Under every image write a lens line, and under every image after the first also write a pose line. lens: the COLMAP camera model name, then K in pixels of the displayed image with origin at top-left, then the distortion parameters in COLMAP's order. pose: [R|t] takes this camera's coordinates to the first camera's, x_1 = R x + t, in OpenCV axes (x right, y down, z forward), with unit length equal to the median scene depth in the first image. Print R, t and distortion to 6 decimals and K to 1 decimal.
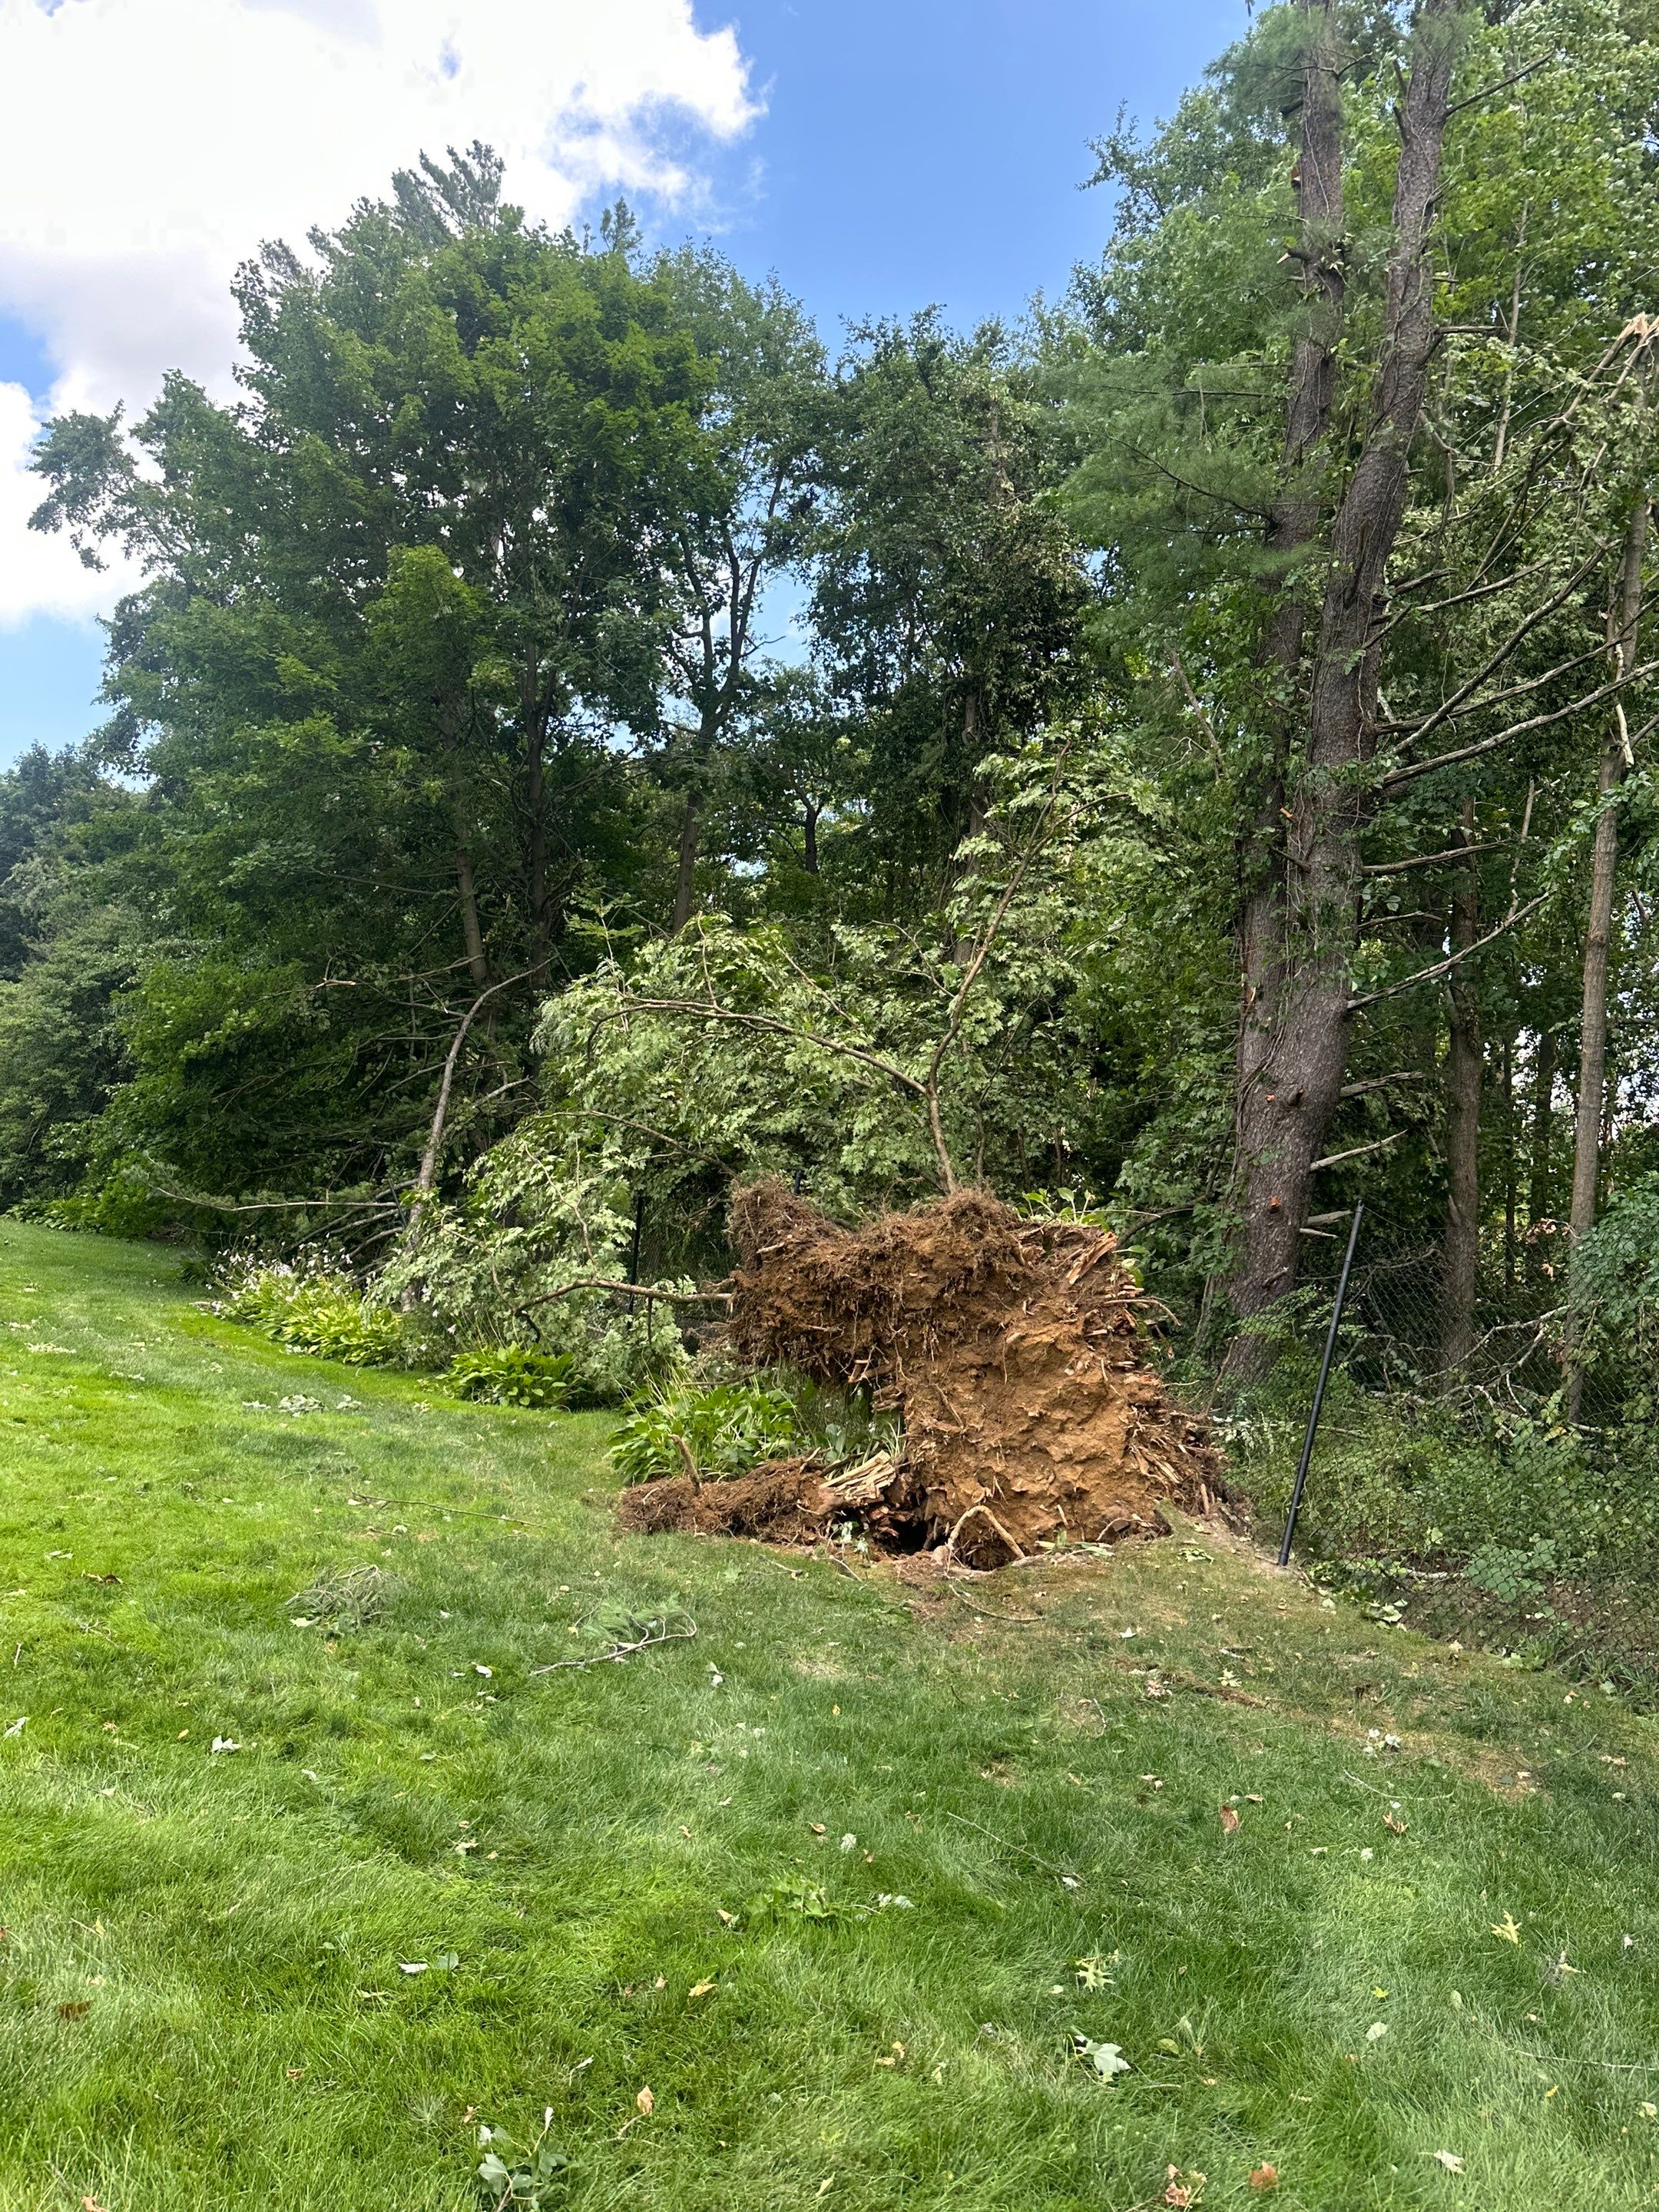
lens RADIAL K [[1578.8, 0, 837.5], [0, 1578.8, 1112.3], [0, 0, 1]] dist [0.062776, -0.057180]
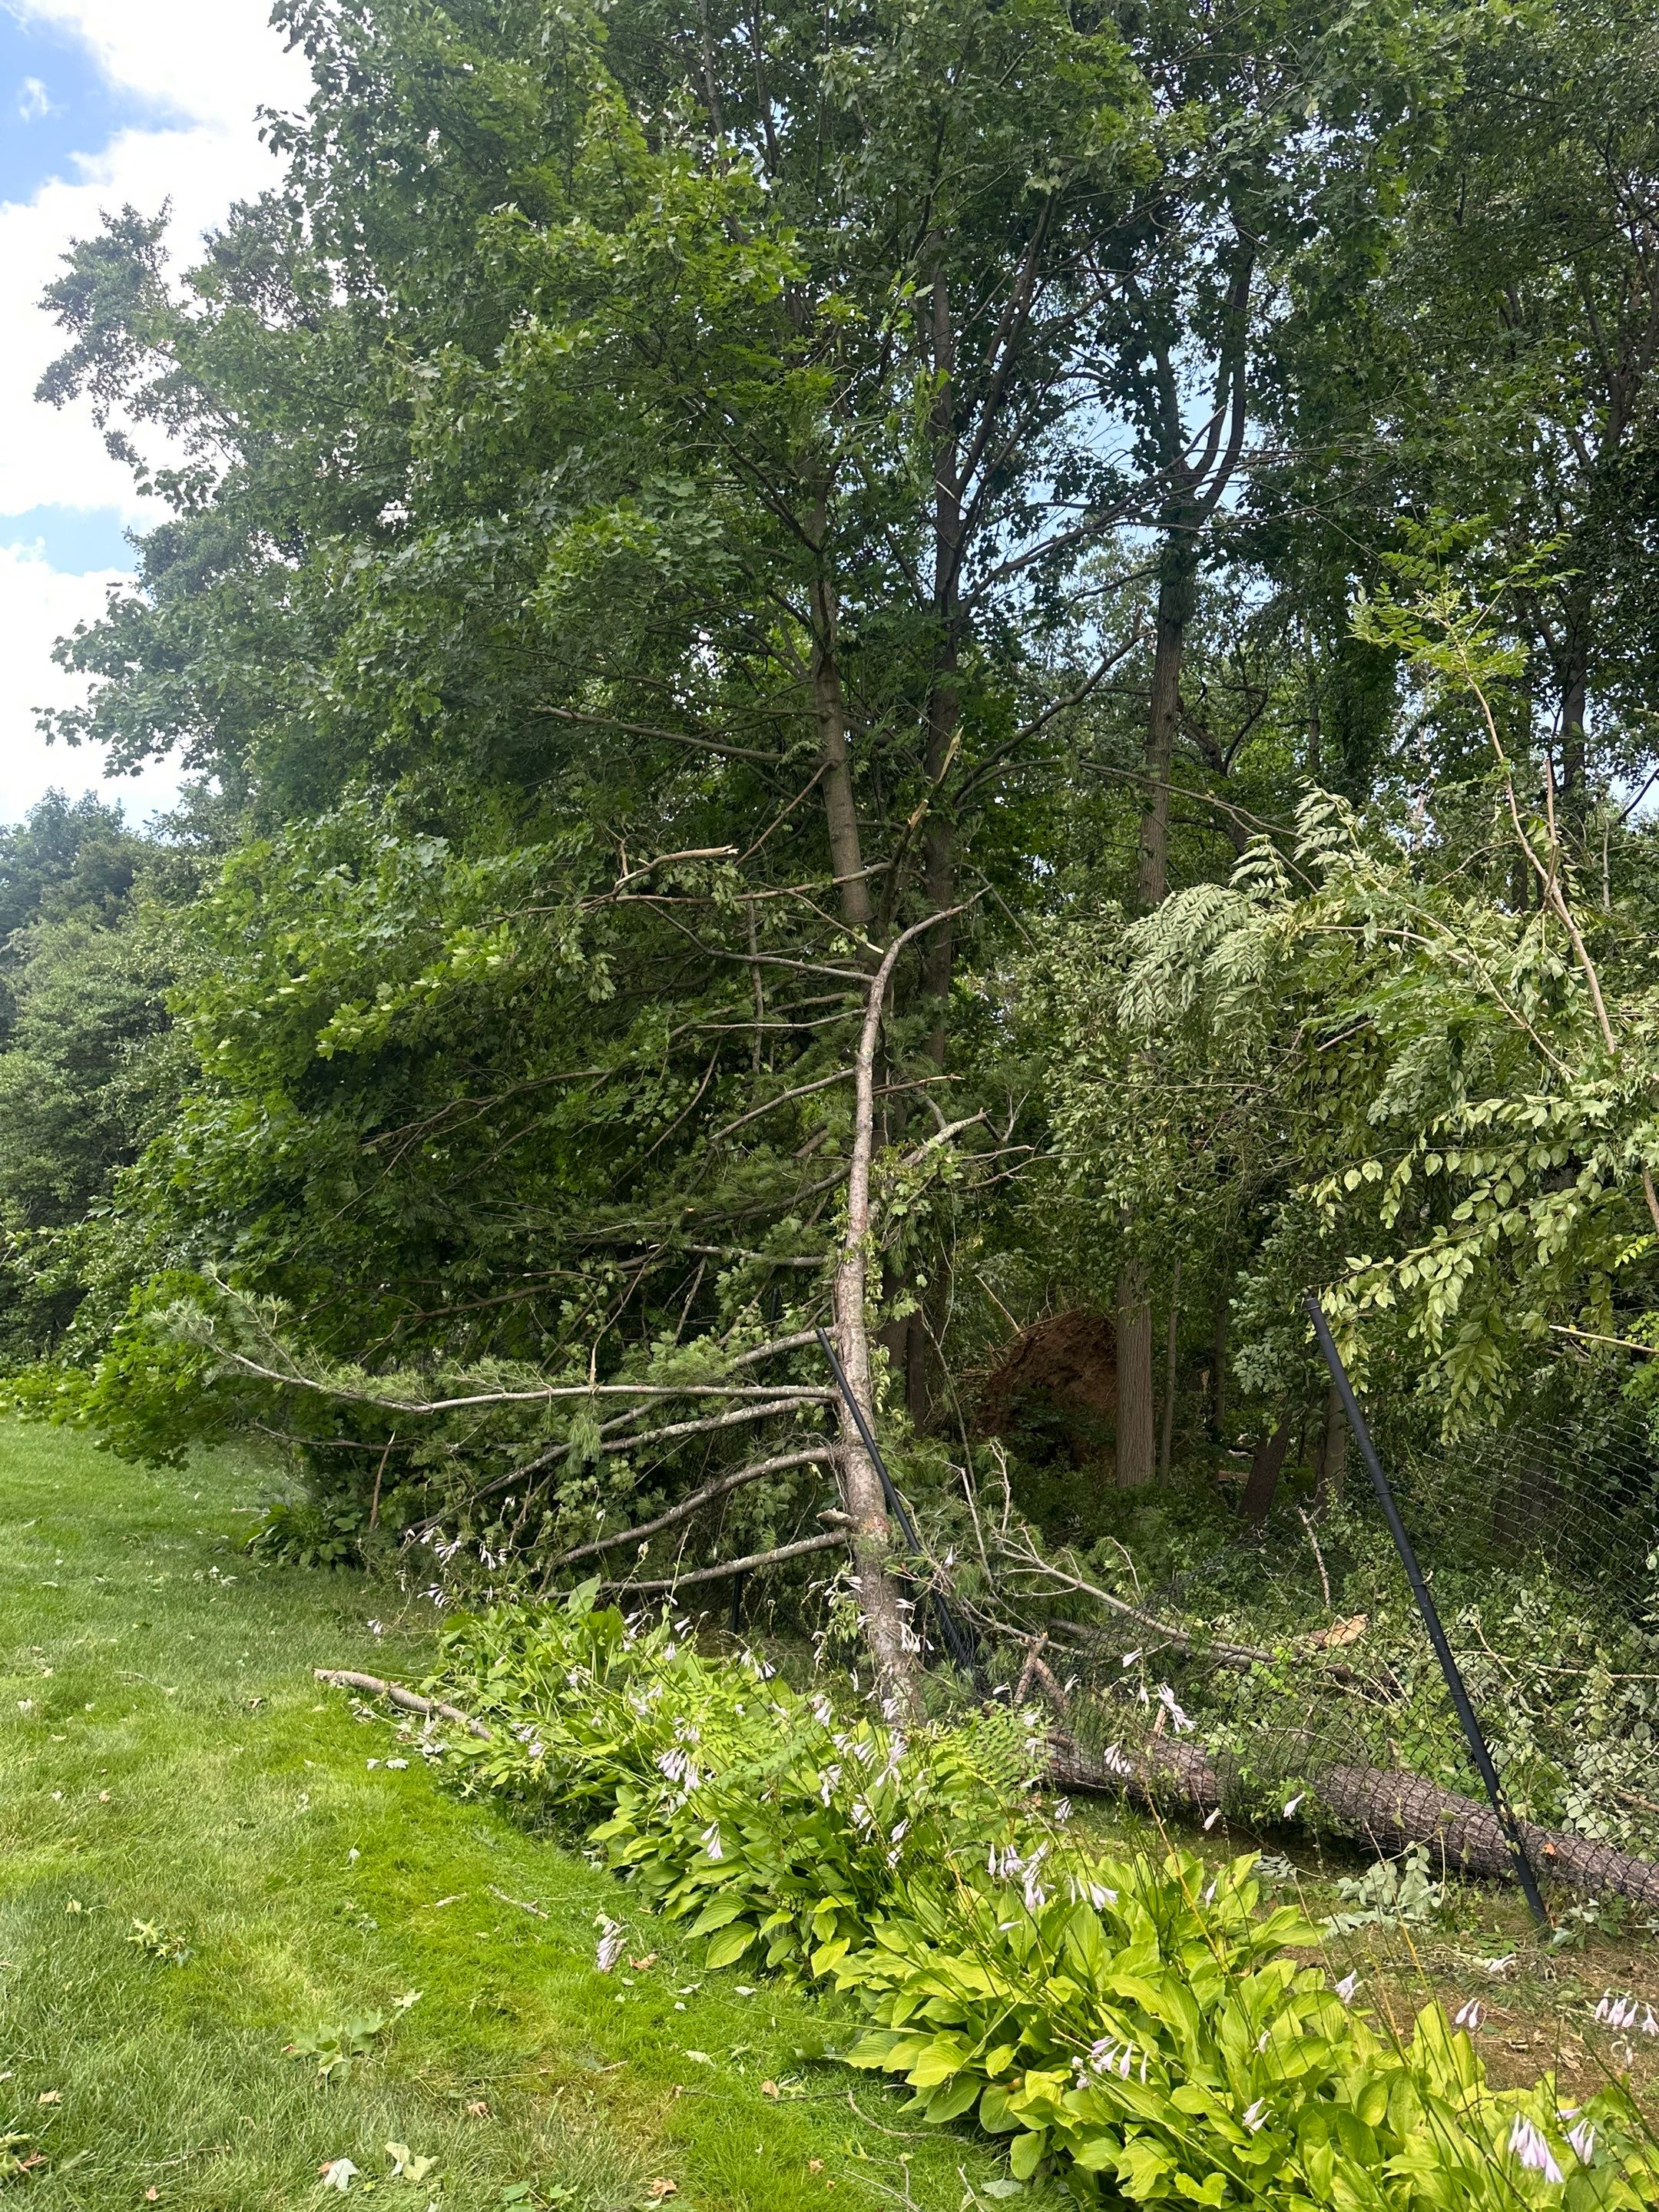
lens RADIAL K [[1578.8, 0, 818.4], [0, 1578.8, 1089.6], [0, 0, 1]] dist [0.062776, -0.057180]
pose [[0.999892, -0.008891, -0.011690, -0.182460], [0.007715, 0.995255, -0.096991, 0.013495], [0.012497, 0.096890, 0.995217, 0.392169]]
